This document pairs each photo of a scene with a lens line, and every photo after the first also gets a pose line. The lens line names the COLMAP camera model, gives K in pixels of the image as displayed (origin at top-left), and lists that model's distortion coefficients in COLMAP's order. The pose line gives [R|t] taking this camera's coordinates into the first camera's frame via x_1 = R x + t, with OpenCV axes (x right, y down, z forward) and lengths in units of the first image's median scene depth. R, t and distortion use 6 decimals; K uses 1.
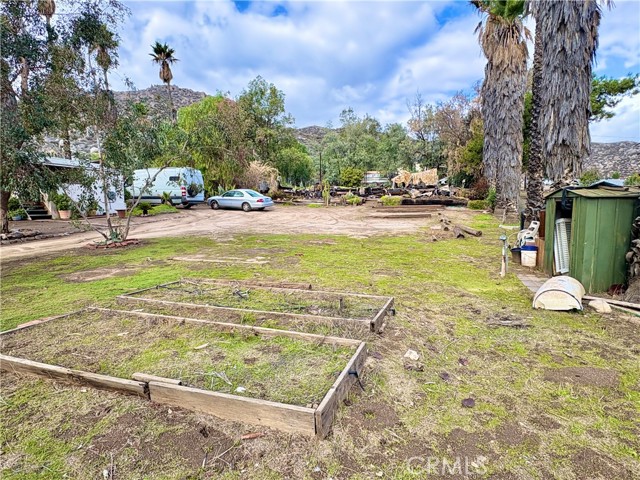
lens RADIAL K [[350.1, 0, 320.0], [0, 350.1, 240.0], [0, 0, 1]] dist [-0.004049, 0.000906]
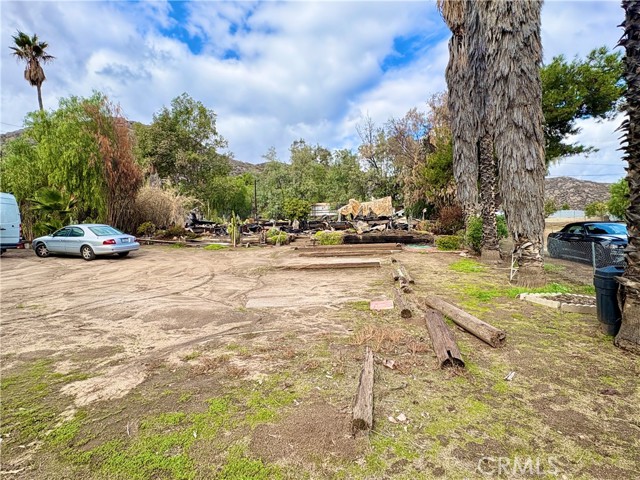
lens RADIAL K [[350.1, 0, 320.0], [0, 350.1, 240.0], [0, 0, 1]] dist [-0.004049, 0.000906]
pose [[0.994203, -0.017190, 0.106133, 0.096418], [0.027564, 0.994897, -0.097062, -0.034473], [-0.103923, 0.099425, 0.989603, 0.263206]]
